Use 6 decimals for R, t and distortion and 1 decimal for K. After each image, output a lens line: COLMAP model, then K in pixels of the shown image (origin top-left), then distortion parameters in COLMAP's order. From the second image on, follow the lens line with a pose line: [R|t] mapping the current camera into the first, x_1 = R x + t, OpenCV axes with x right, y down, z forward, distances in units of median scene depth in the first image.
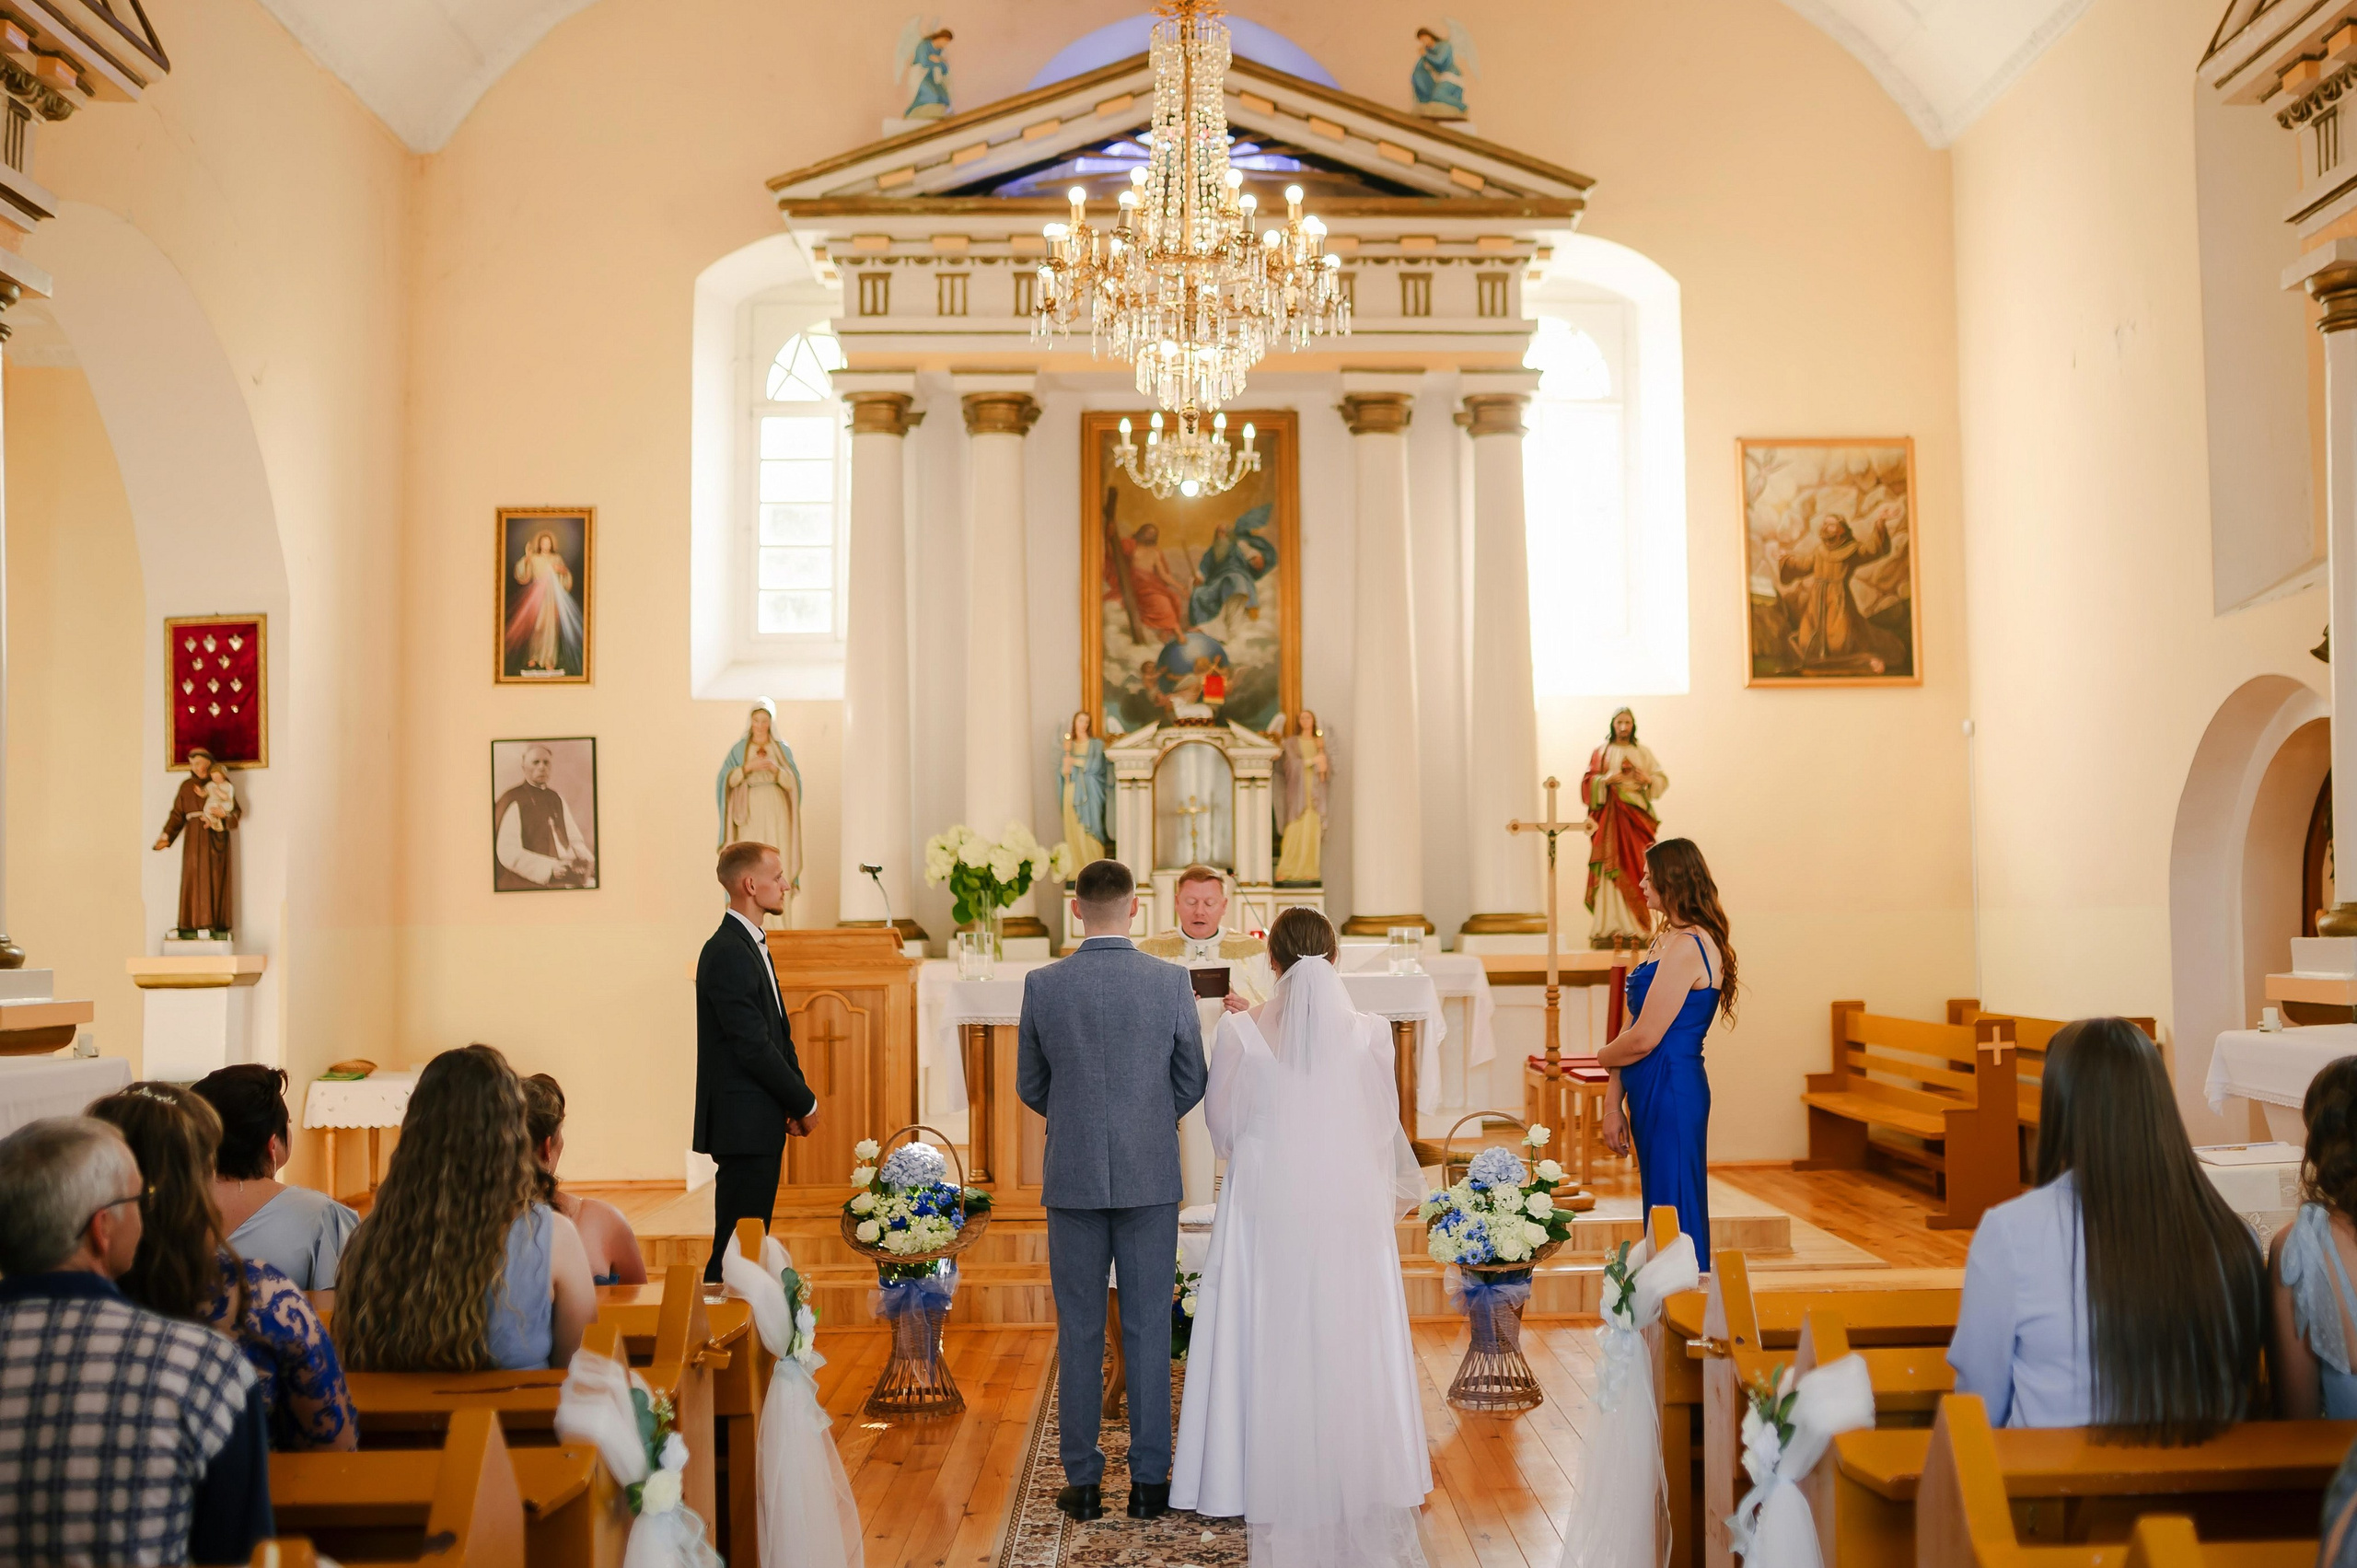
lens RADIAL K [[2622.1, 0, 1261.9], [0, 2622.1, 698.9], [0, 0, 1]] dist [-0.032980, 0.030822]
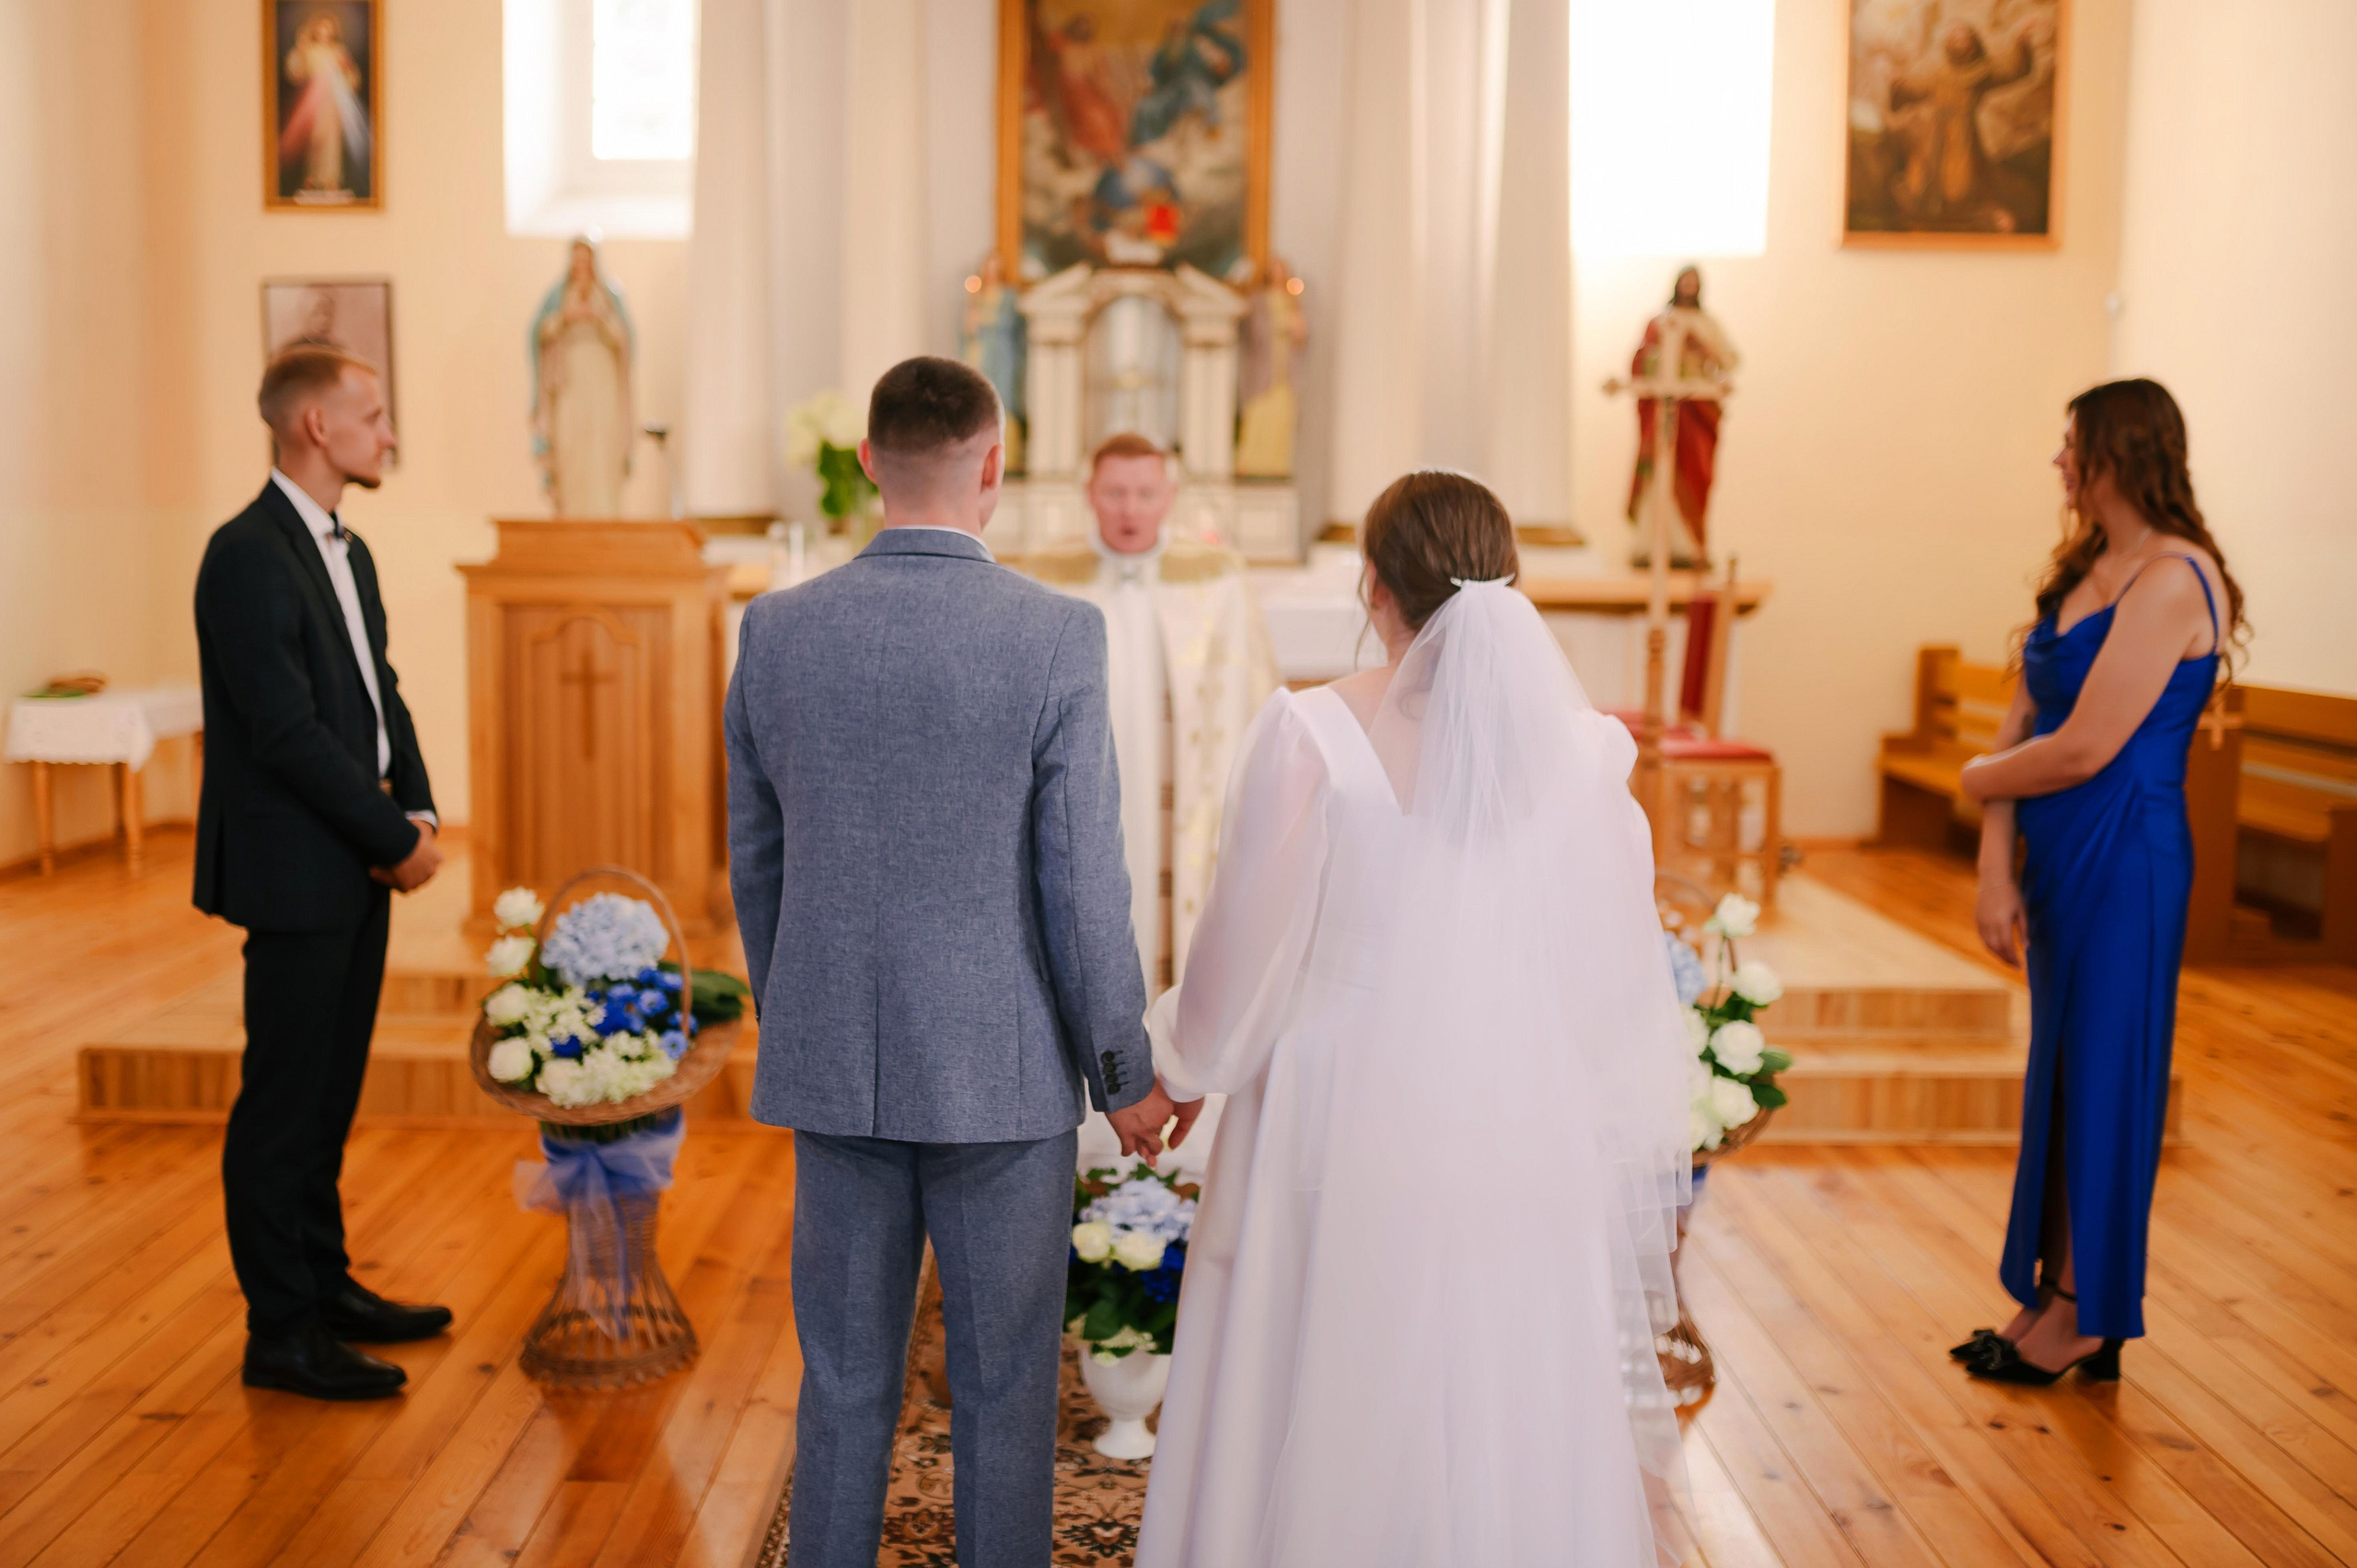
lens RADIAL K [[2331.1, 0, 1138.5], [0, 2331.1, 775.9], [0, 0, 1]] dist [-0.046695, 0.008591]
pose [[0.999377, 0.026952, -0.022765, -0.005065], [-0.022222, 0.982074, 0.187179, 0.027684], [0.027402, -0.186557, 0.982062, 0.293342]]
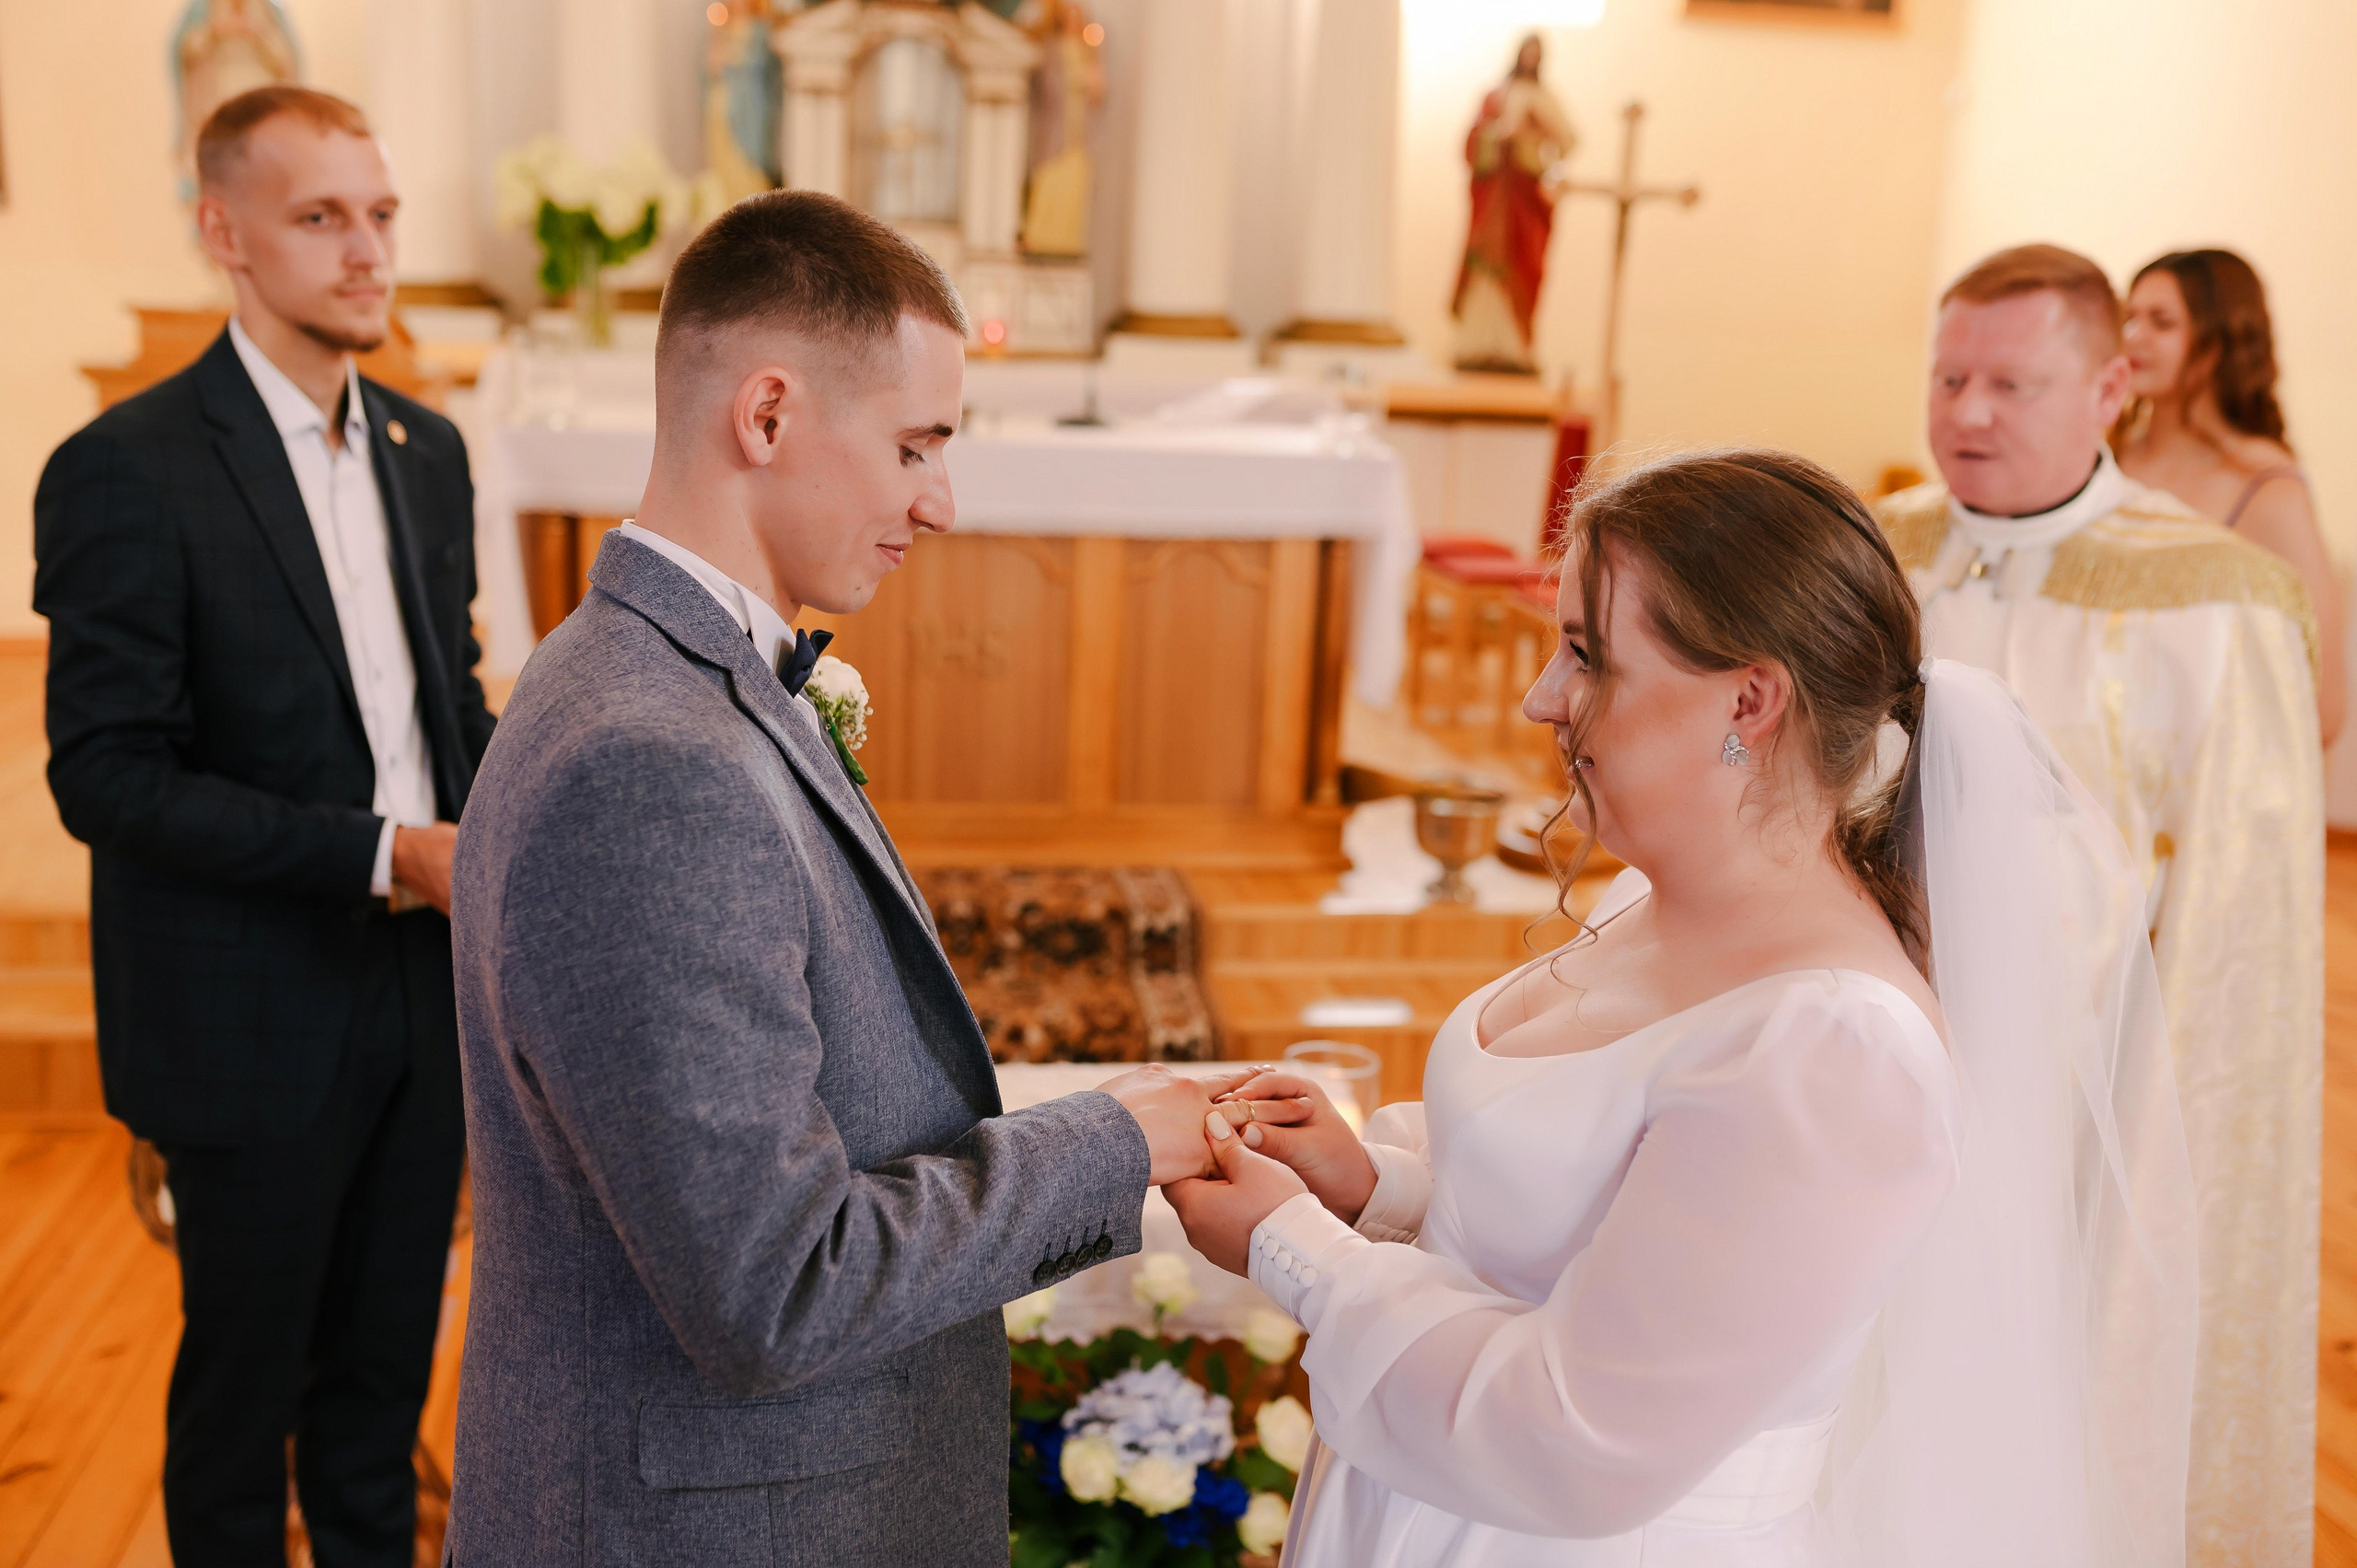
lens RADIAL K [[2296.8, 0, 1186.8], [0, 2296.8, 775.4], [0, 0, 1]] dist [-0.024892, 0.002577]
pose [[0.989972, 0.026778, 0.138700, -0.031521], [-0.066128, 0.955489, 0.287521, 0.024271], [-0.124827, -0.293810, 0.947678, 0.378727]]
